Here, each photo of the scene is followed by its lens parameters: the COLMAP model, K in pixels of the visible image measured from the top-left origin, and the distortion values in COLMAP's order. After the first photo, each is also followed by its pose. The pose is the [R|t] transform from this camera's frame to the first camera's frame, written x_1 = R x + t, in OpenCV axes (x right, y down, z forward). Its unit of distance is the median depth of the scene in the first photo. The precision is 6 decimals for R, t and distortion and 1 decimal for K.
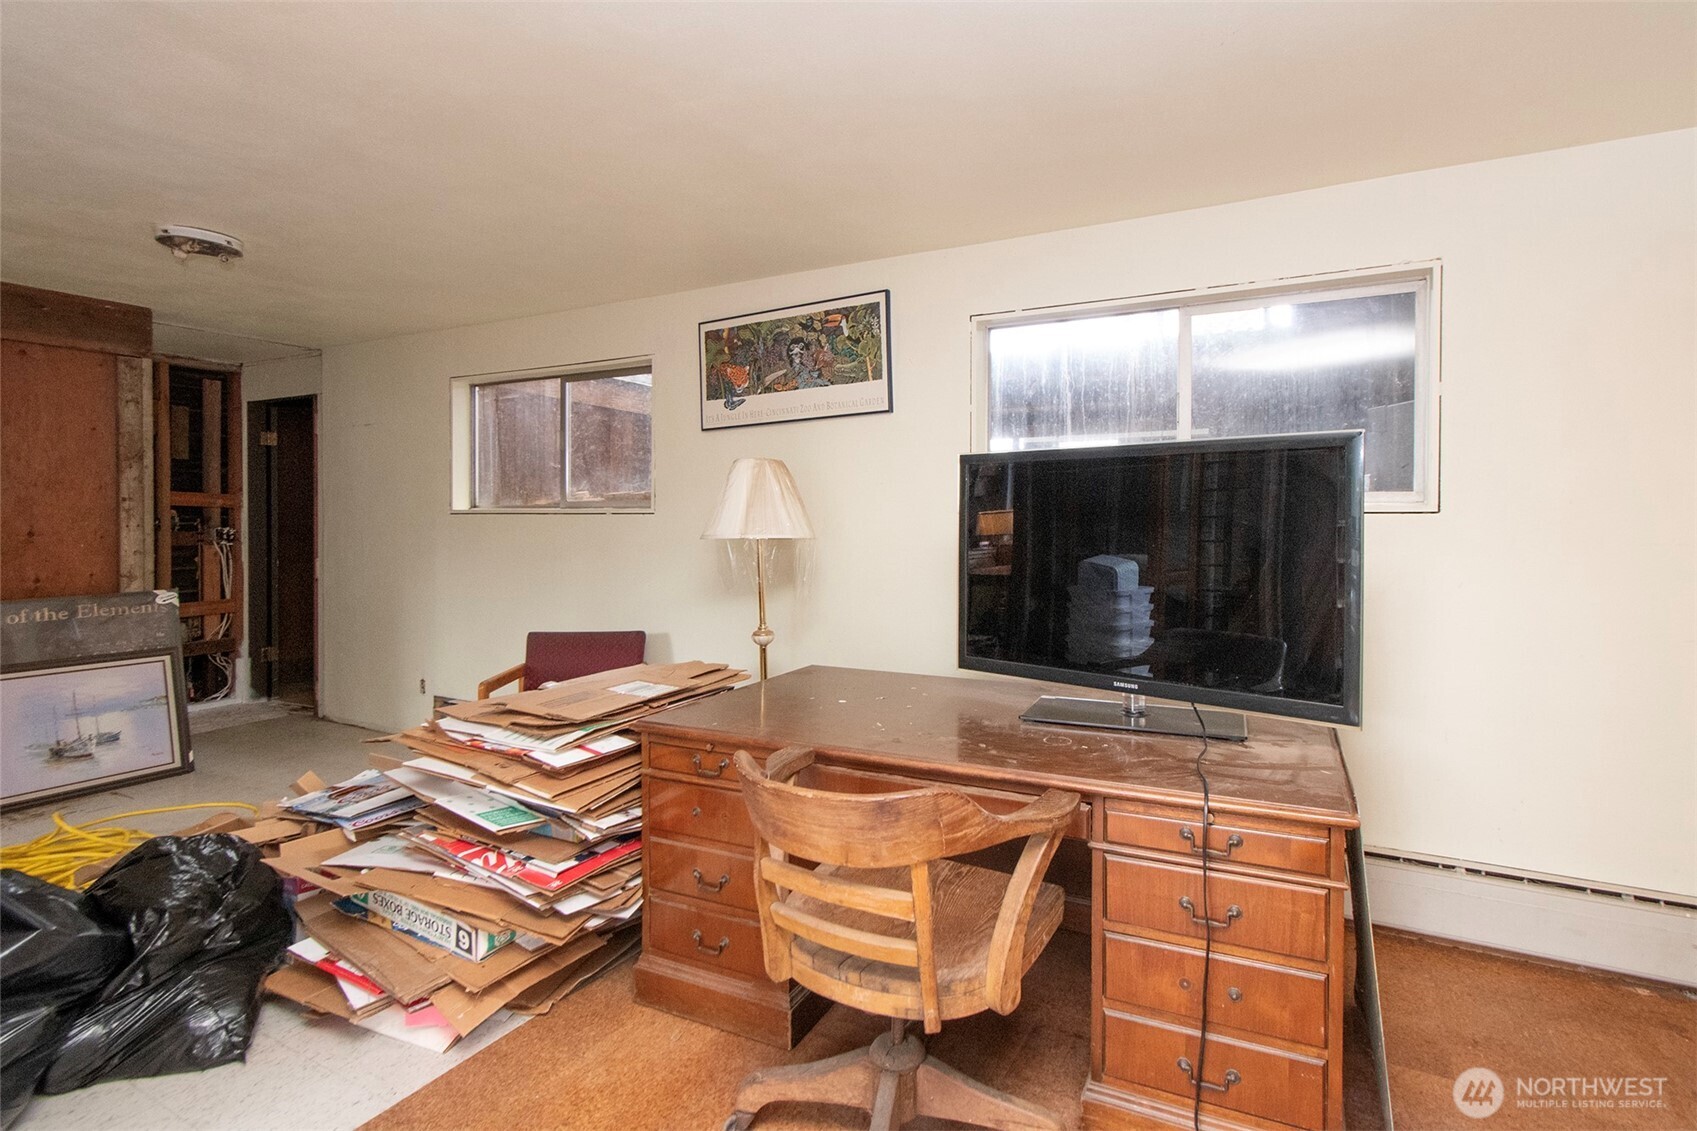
lens RADIAL K [[818.2, 0, 914.0], [0, 818.2, 529.5], [0, 0, 1]] dist [0.004548, -0.000986]
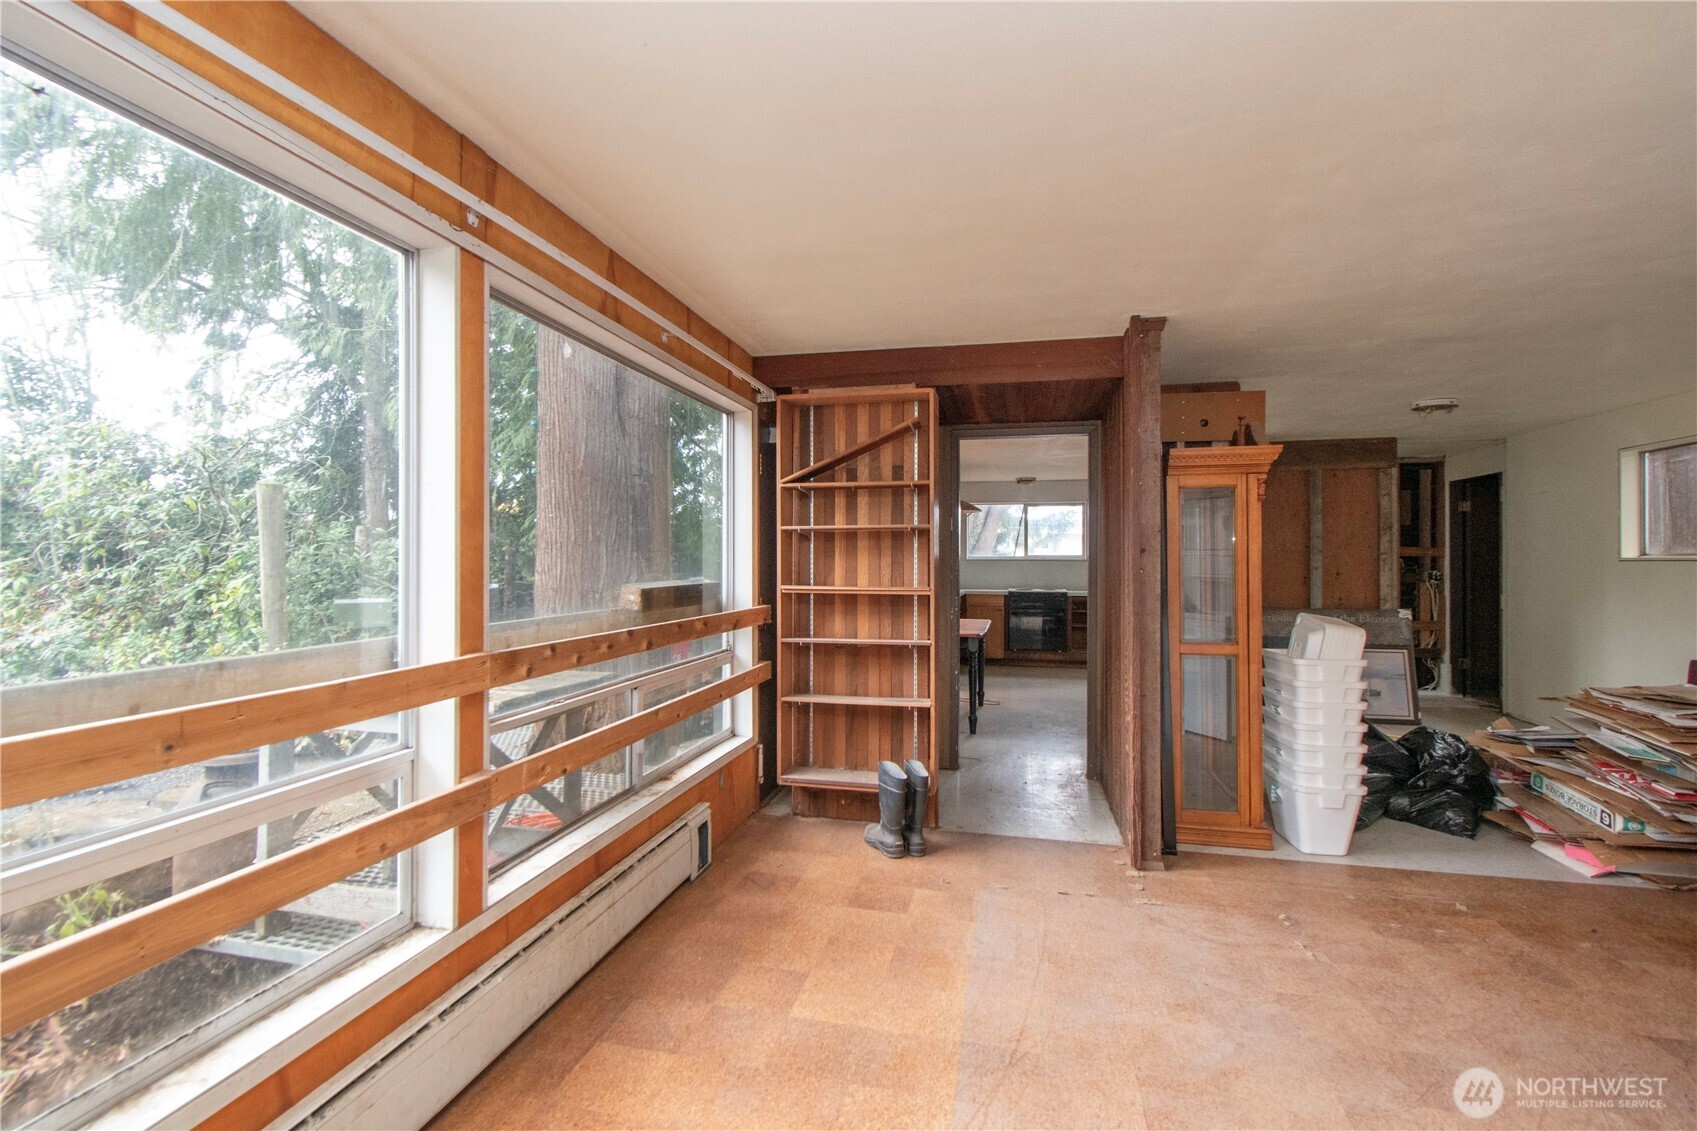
lens RADIAL K [[780.7, 0, 848.5], [0, 780.7, 560.6], [0, 0, 1]] dist [0.002216, -0.000720]
pose [[0.250936, -0.006594, -0.967981, 0.268791], [-0.008257, 0.999926, -0.008952, 0.000512], [0.967968, 0.010239, 0.250863, -0.396326]]
